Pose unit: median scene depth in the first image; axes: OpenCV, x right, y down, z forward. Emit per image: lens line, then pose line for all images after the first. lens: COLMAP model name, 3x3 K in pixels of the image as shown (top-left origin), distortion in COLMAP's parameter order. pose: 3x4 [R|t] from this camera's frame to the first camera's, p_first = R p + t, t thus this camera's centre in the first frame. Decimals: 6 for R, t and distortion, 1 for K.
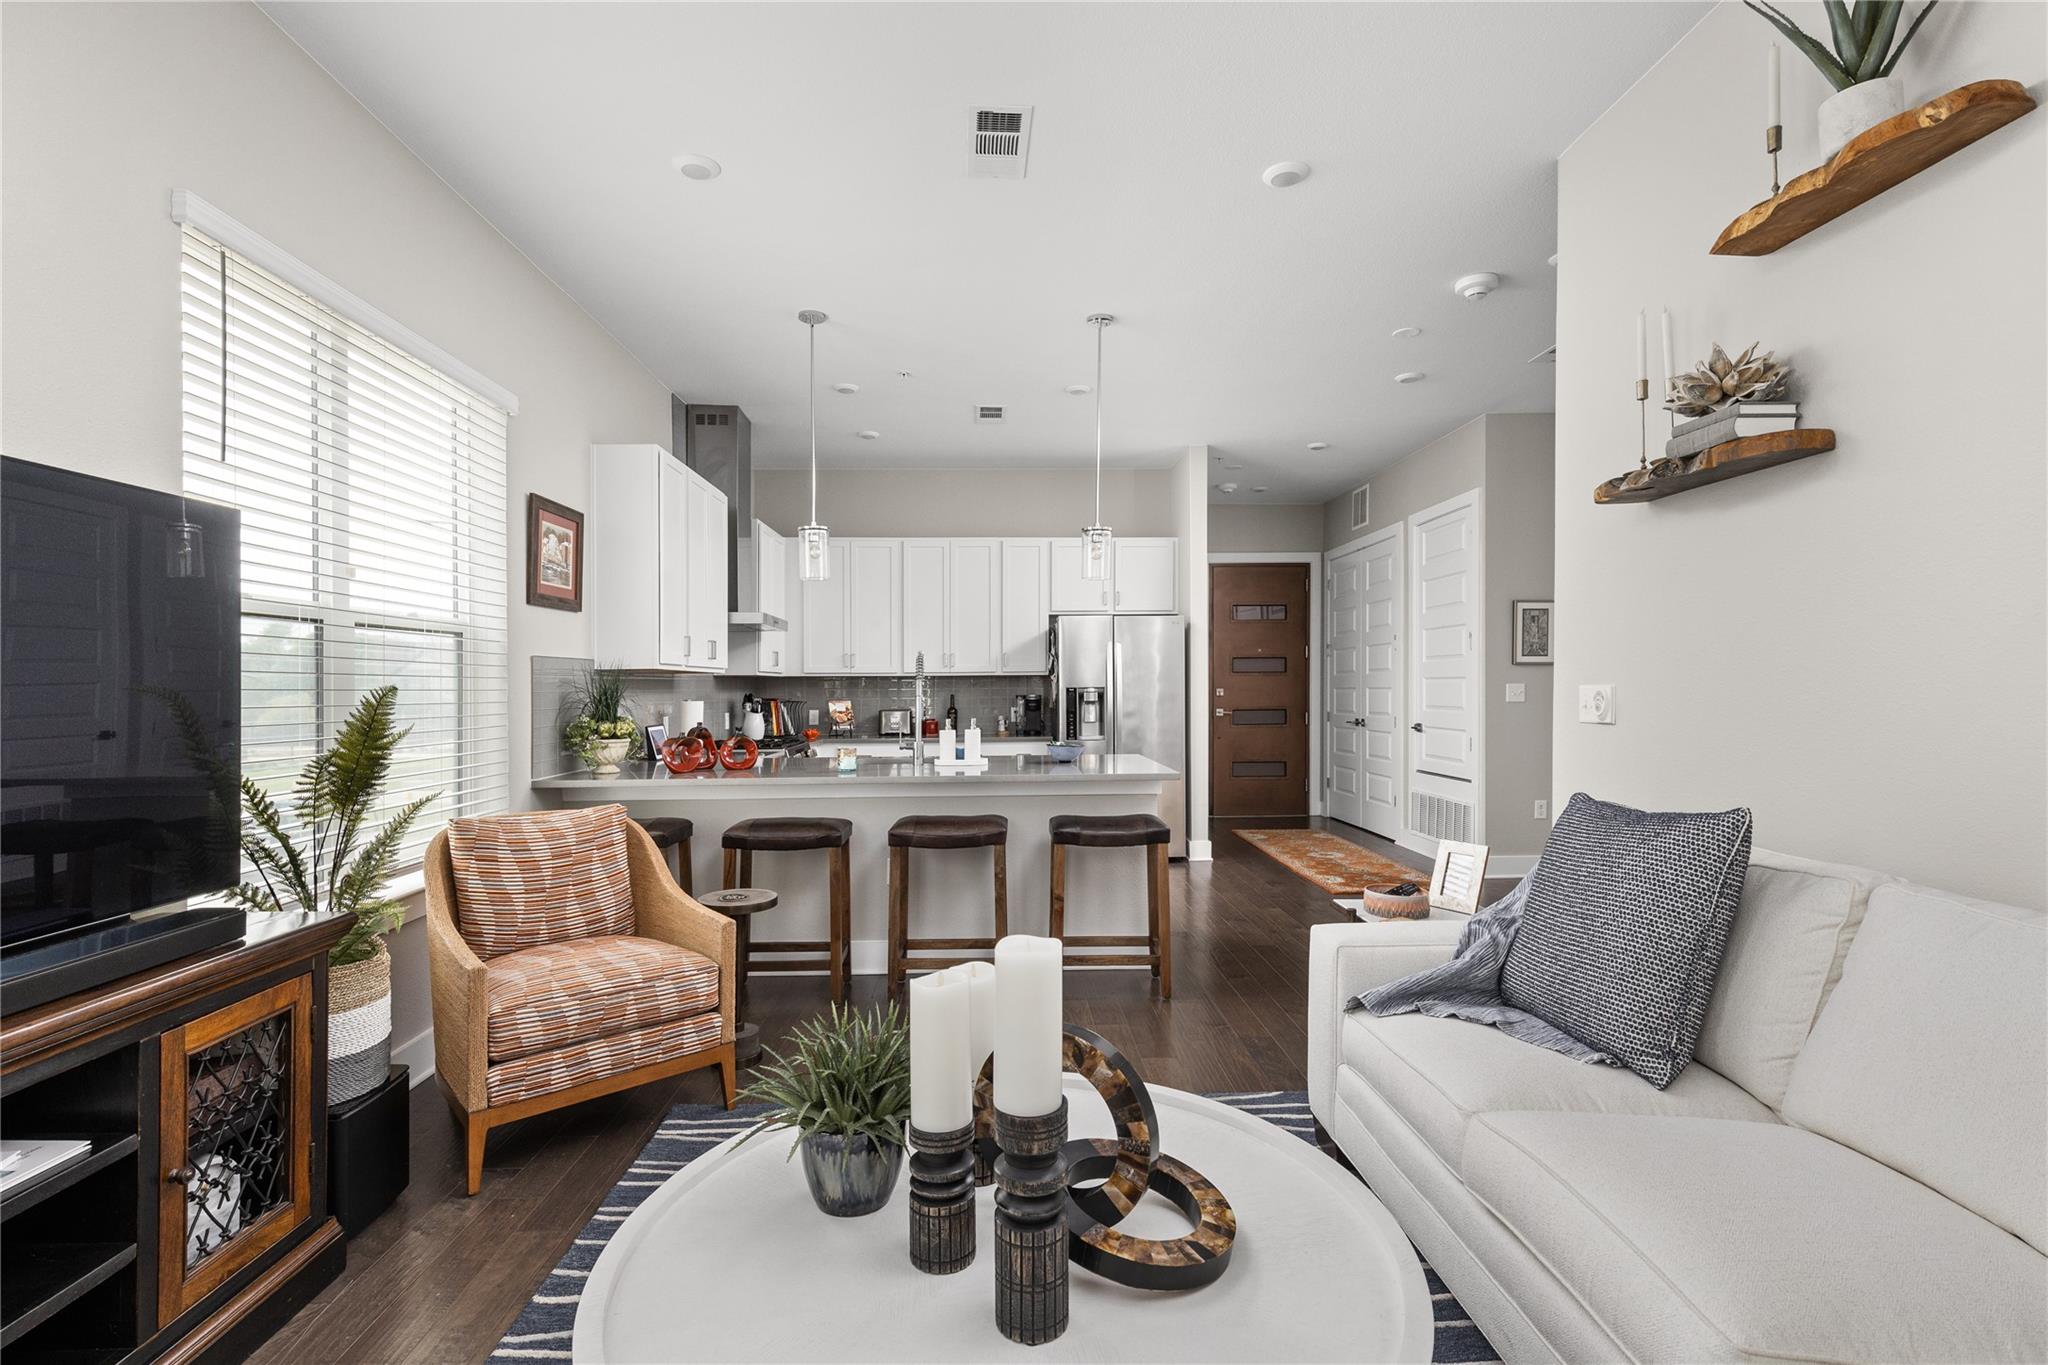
lens RADIAL K [[957.4, 0, 1031.6], [0, 957.4, 689.7], [0, 0, 1]] dist [0.000841, 0.000043]
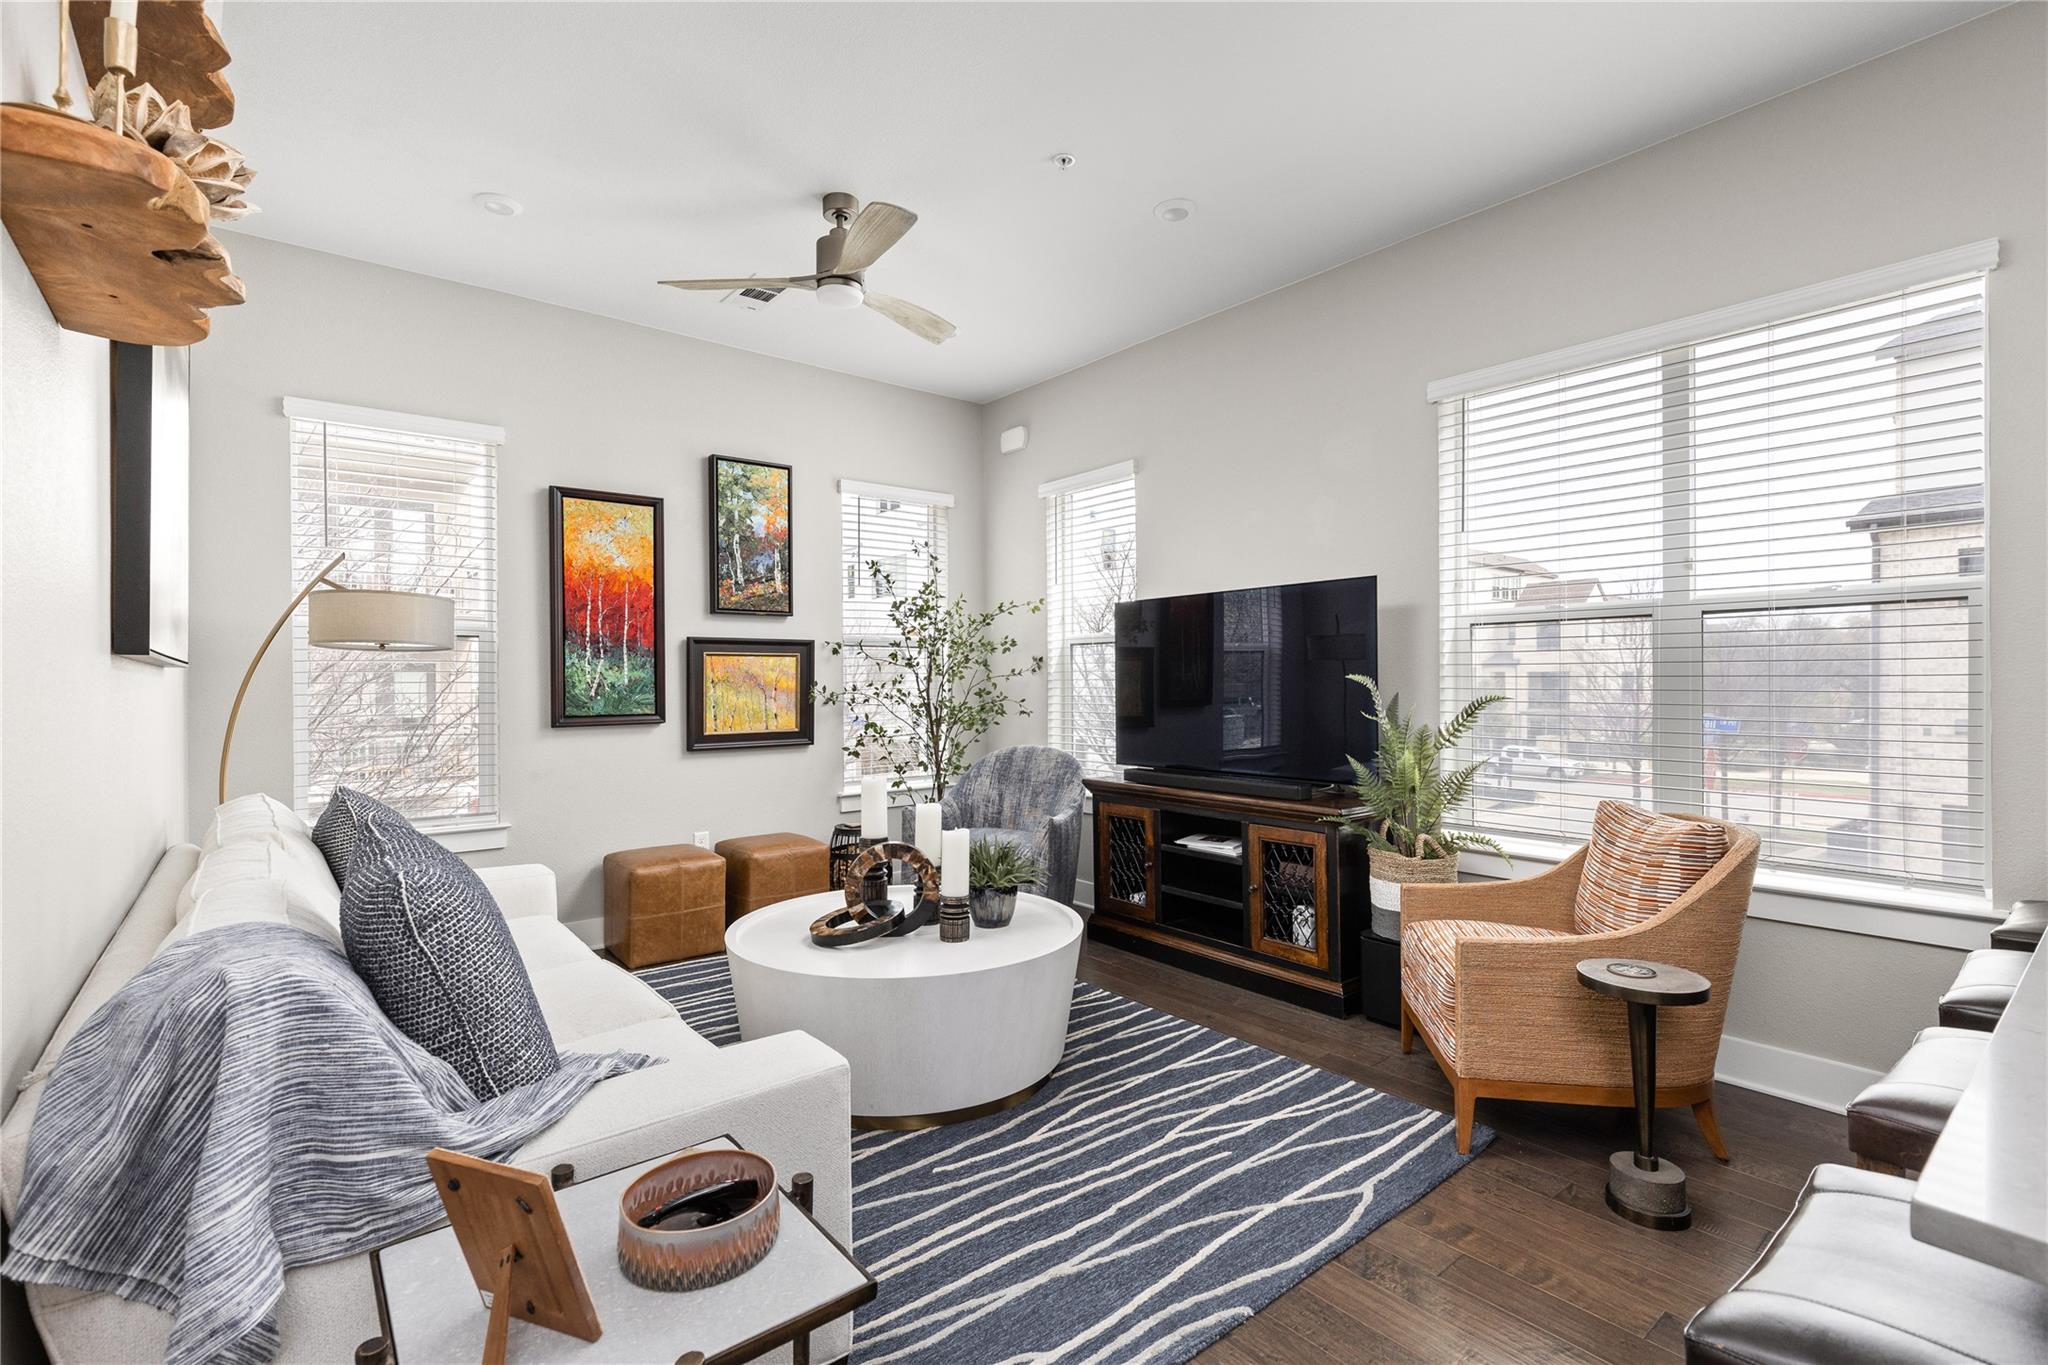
lens RADIAL K [[936.0, 0, 1024.0], [0, 936.0, 682.5], [0, 0, 1]] dist [0.003446, 0.000307]
pose [[-0.803683, 0.012045, -0.594935, 0.222495], [0.008771, 0.999926, 0.008395, -0.002578], [0.594993, 0.001529, -0.803730, 0.614853]]
